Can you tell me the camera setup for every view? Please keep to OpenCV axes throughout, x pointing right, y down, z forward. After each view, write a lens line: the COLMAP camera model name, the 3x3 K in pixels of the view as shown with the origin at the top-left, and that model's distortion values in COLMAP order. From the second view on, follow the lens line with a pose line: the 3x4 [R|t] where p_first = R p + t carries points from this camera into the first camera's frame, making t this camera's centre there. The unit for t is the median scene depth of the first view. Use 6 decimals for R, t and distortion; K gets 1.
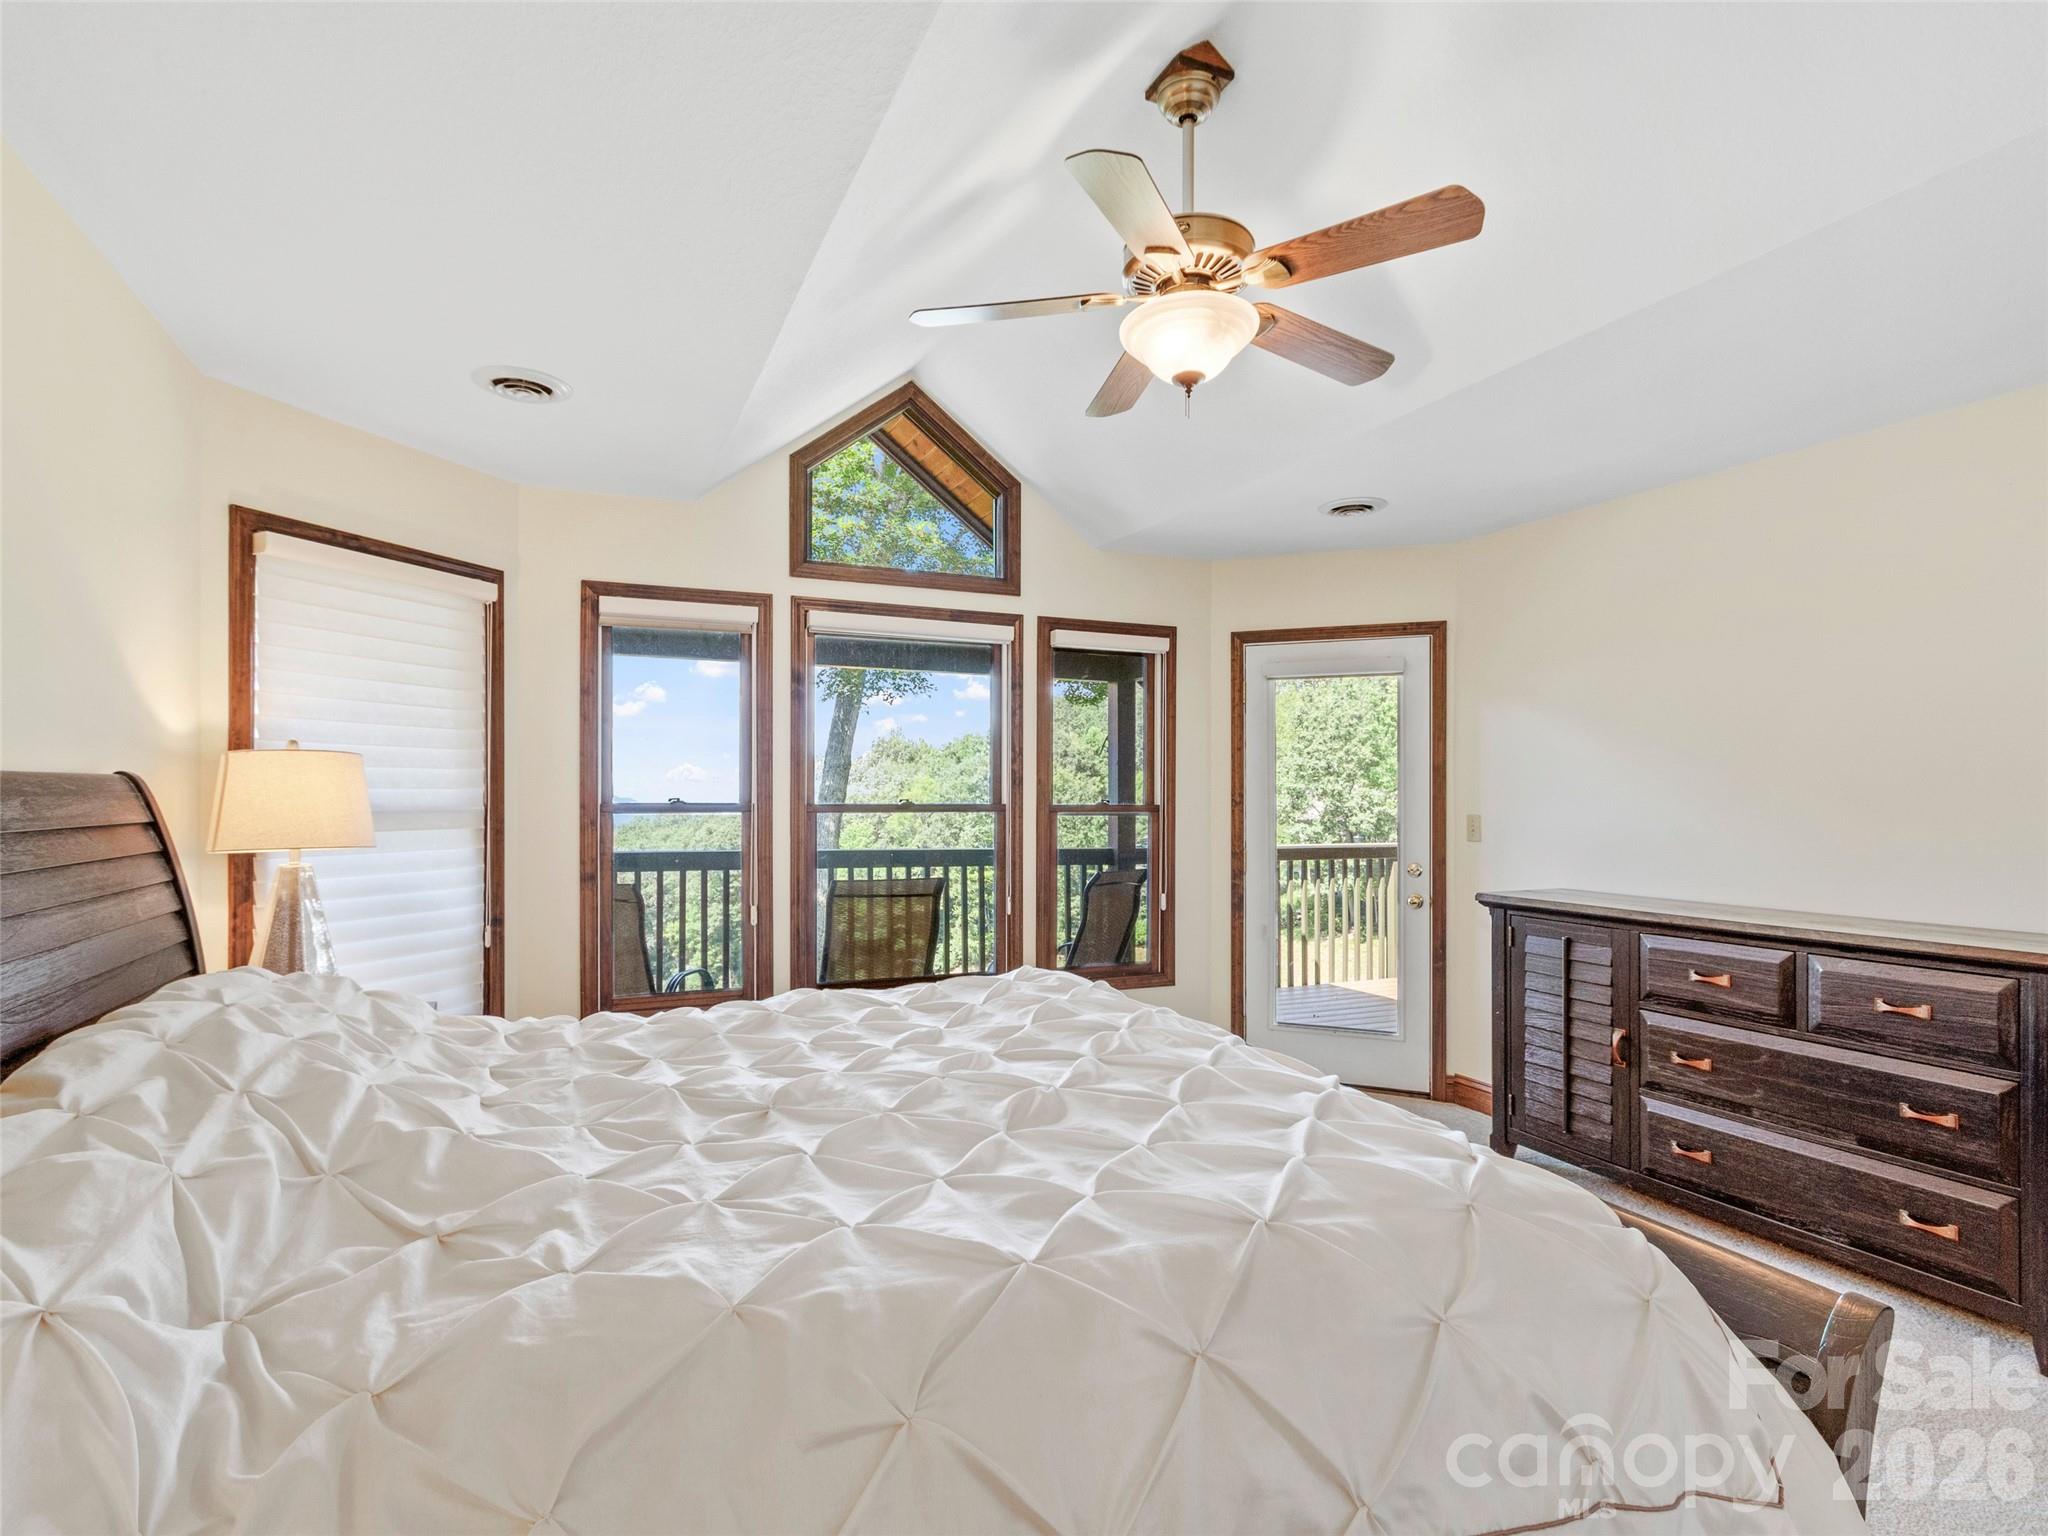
lens RADIAL K [[1048.6, 0, 1012.2], [0, 1048.6, 803.7], [0, 0, 1]] dist [-0.001005, -0.000555]
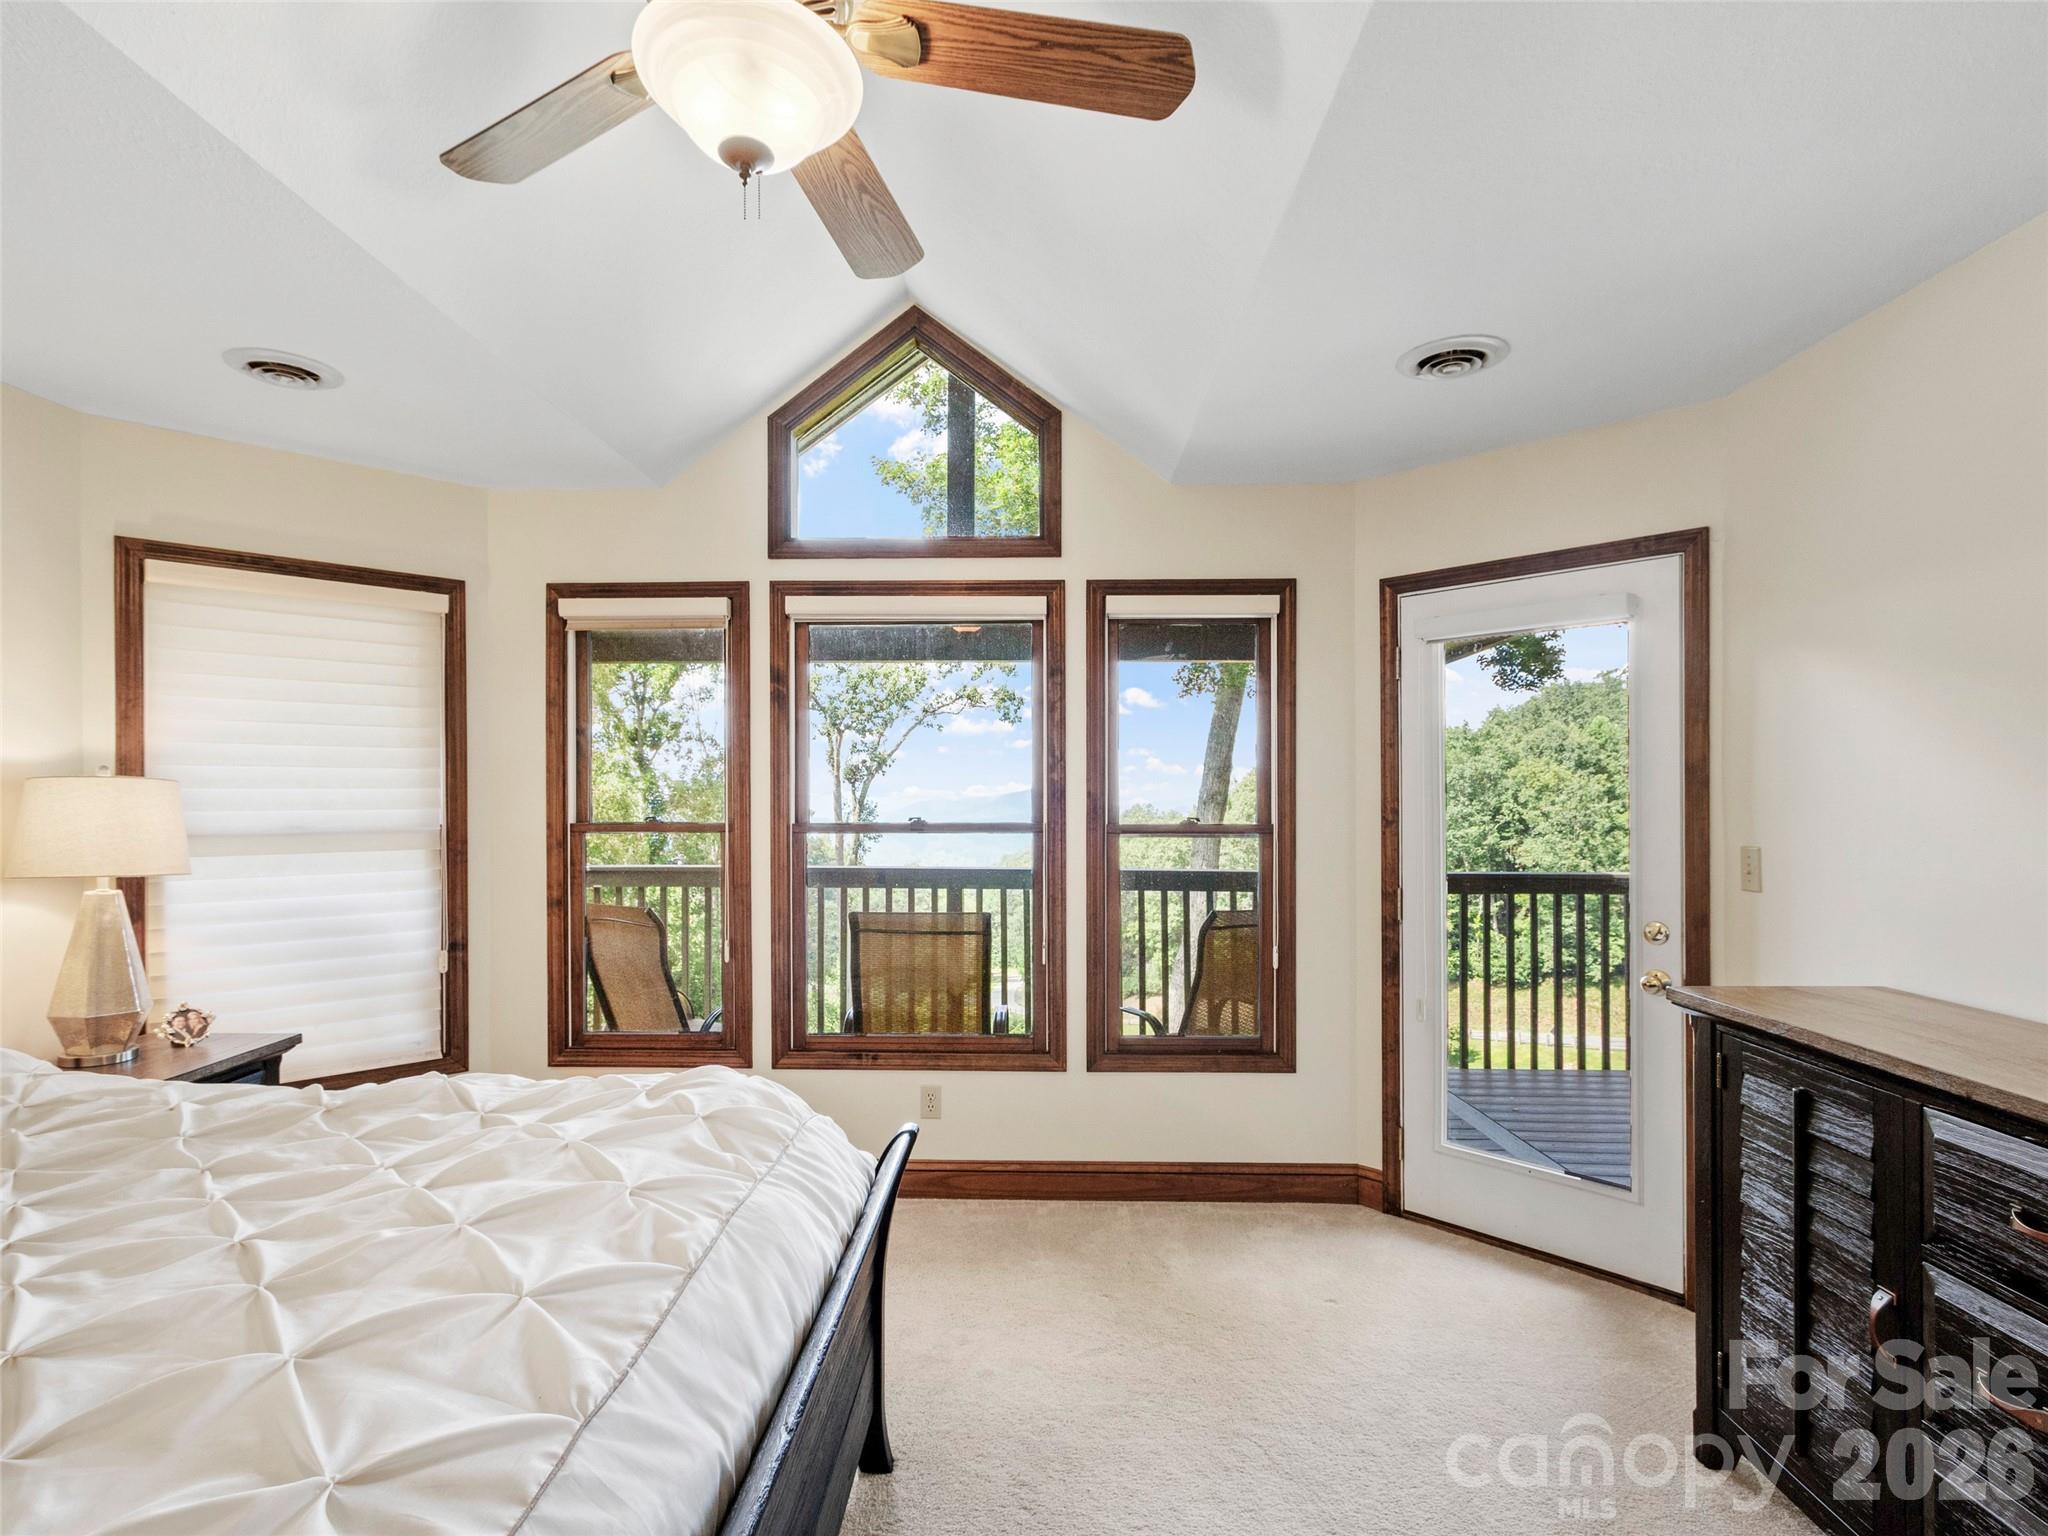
lens RADIAL K [[1061.2, 0, 1014.8], [0, 1061.2, 816.2], [0, 0, 1]] dist [0.003888, -0.000073]
pose [[0.905769, 0.003218, -0.423760, 0.340205], [0.001090, 0.999950, 0.009925, -0.014242], [0.423771, -0.009451, 0.905720, 0.294717]]
